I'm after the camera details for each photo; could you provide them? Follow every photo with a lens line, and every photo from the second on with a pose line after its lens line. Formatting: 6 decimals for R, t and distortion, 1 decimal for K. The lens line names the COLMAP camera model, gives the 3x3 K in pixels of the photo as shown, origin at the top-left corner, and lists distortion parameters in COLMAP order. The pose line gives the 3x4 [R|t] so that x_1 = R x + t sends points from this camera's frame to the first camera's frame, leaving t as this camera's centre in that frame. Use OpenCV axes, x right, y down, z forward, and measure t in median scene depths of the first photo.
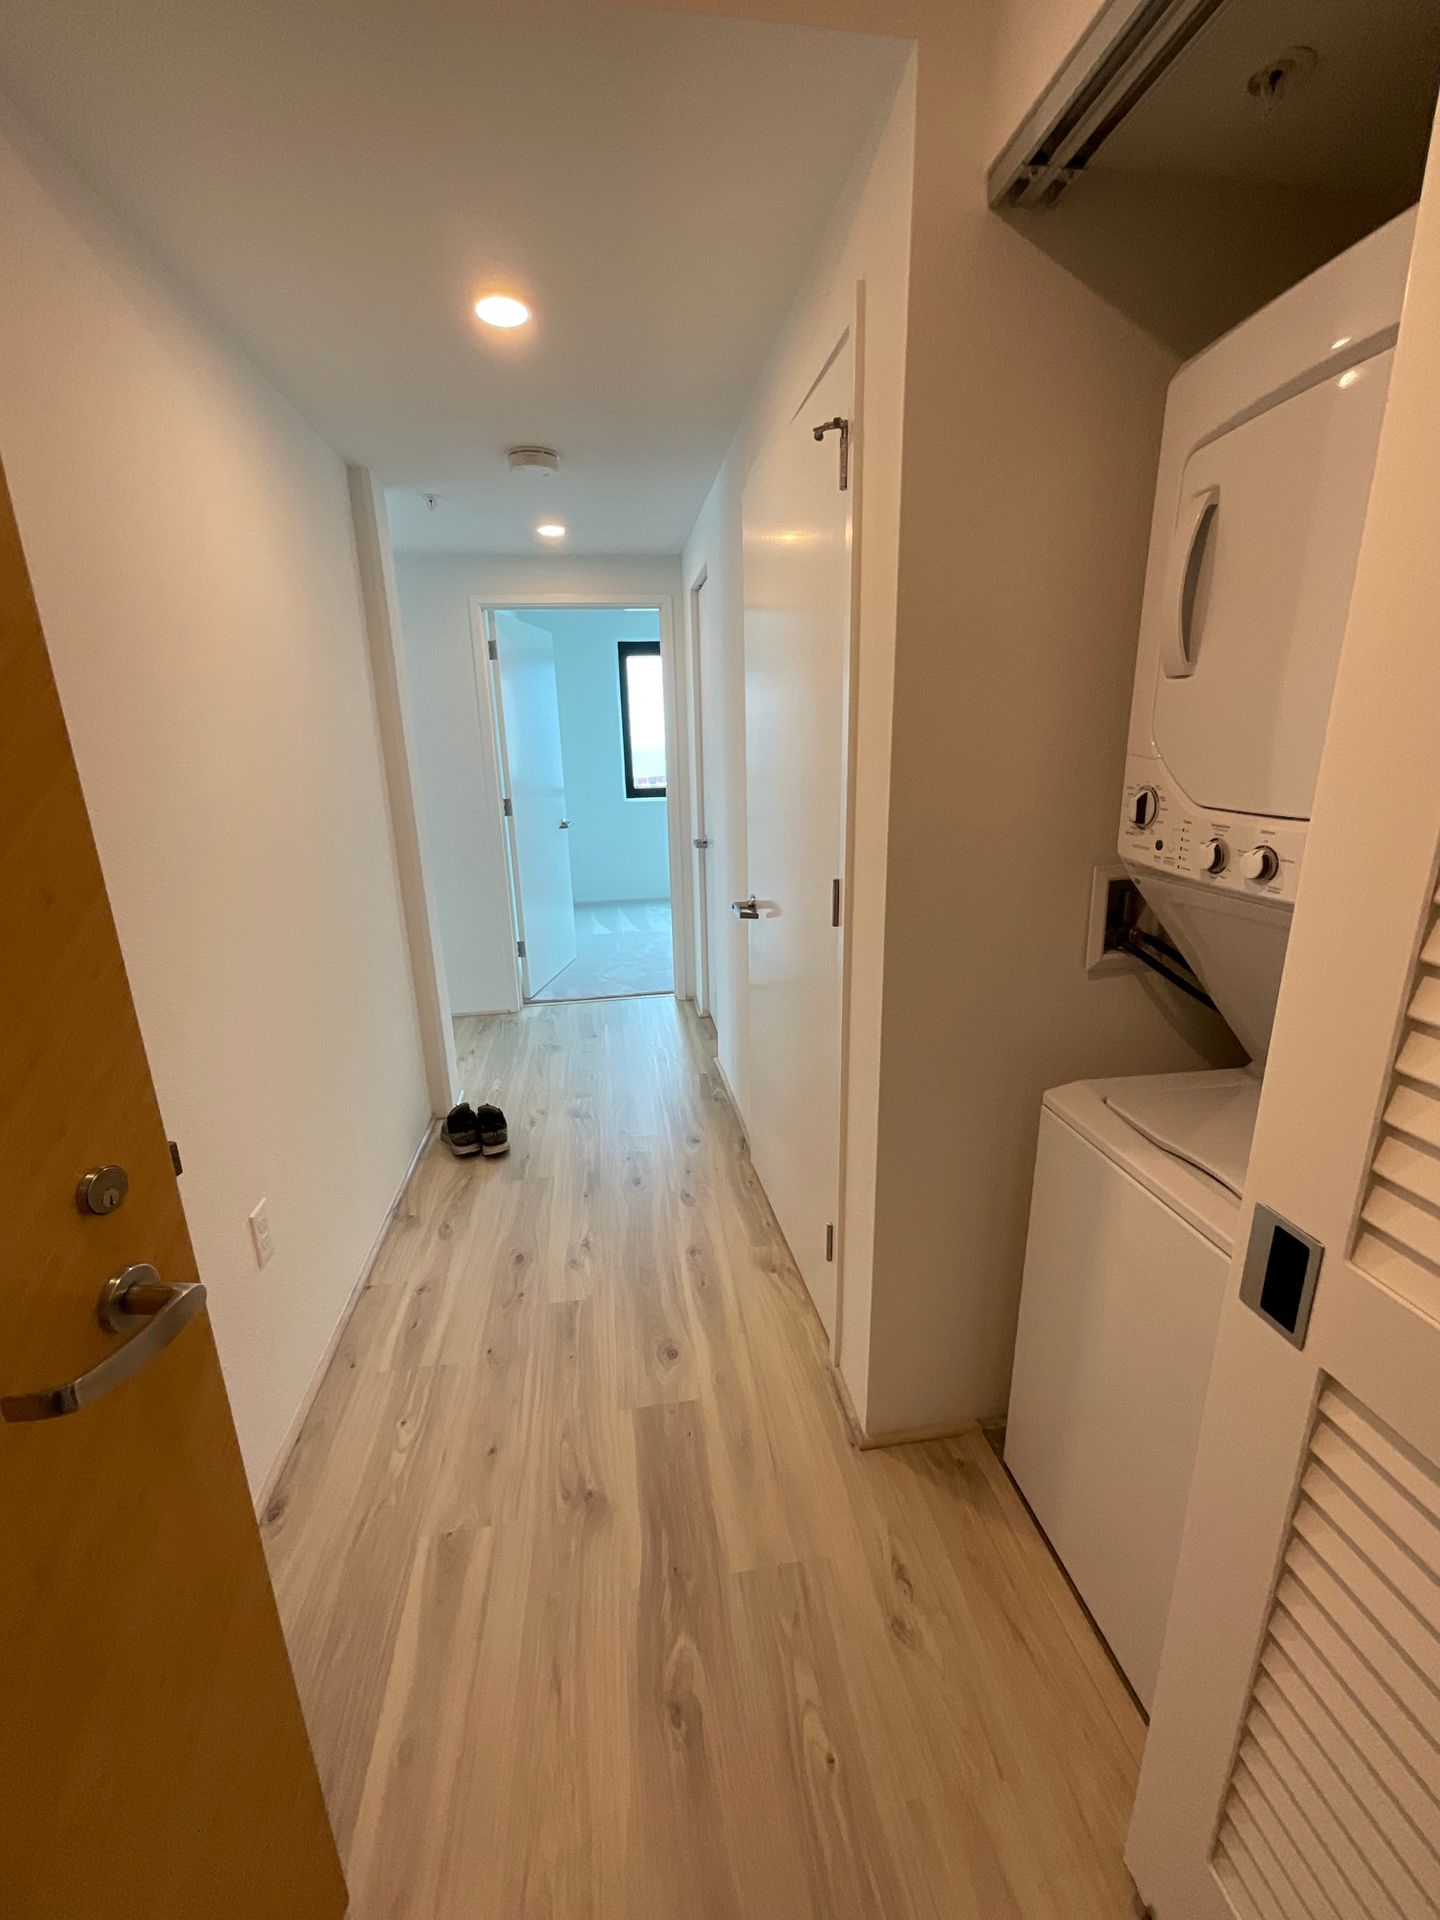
lens RADIAL K [[759.6, 0, 719.1], [0, 759.6, 947.9], [0, 0, 1]] dist [-0.001101, -0.003419]
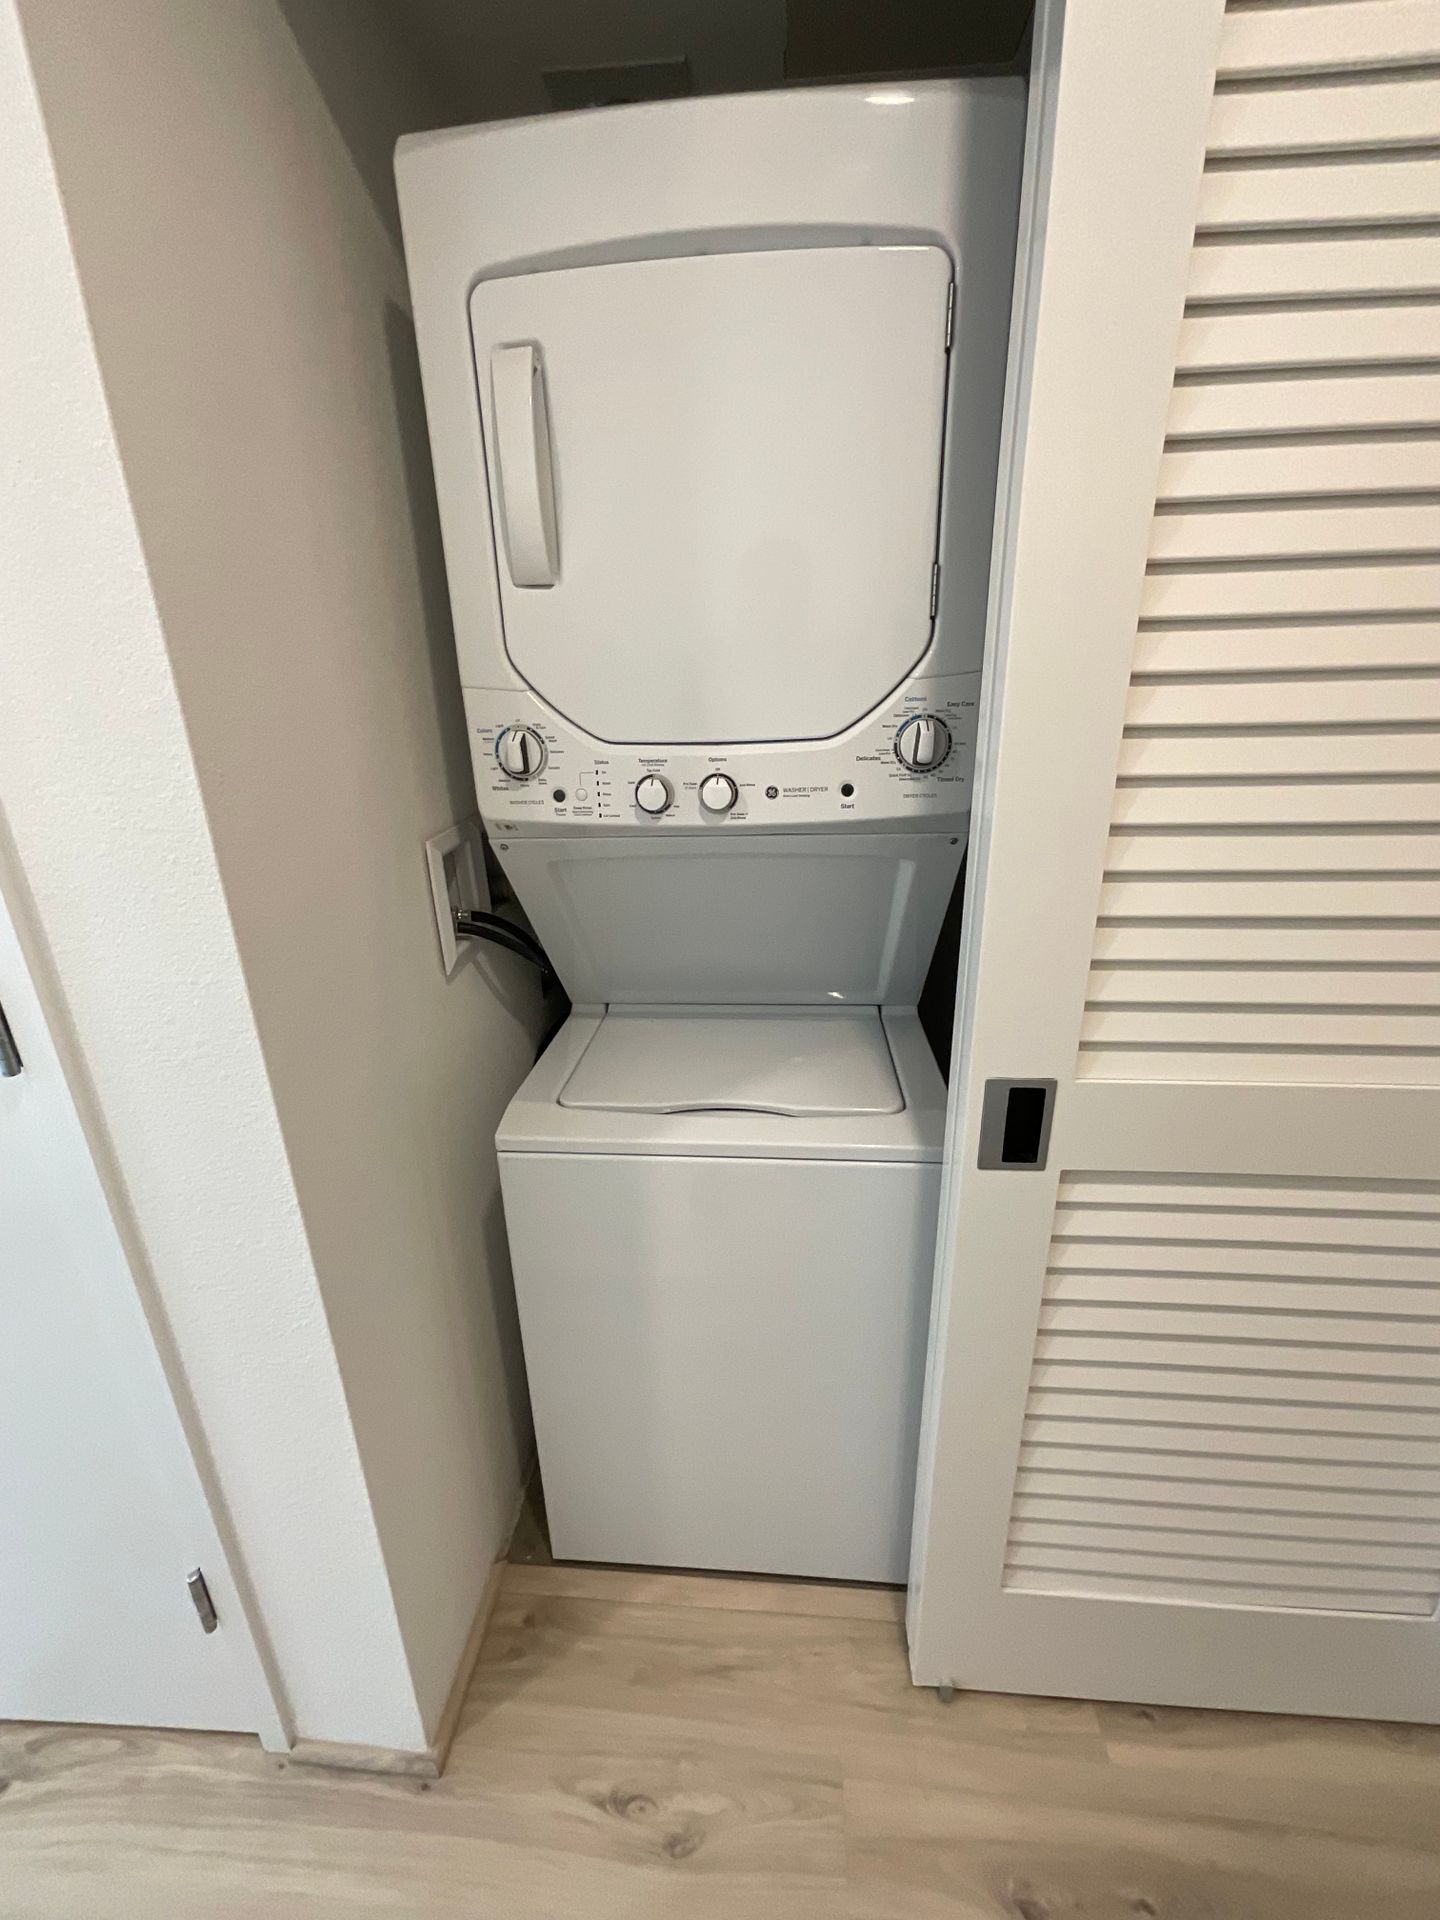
lens RADIAL K [[759.6, 0, 719.1], [0, 759.6, 947.9], [0, 0, 1]] dist [-0.001101, -0.003419]
pose [[0.227497, -0.297404, 0.927252, -0.204072], [0.271689, 0.933793, 0.232844, -0.123005], [-0.935110, 0.198953, 0.293237, 0.609563]]
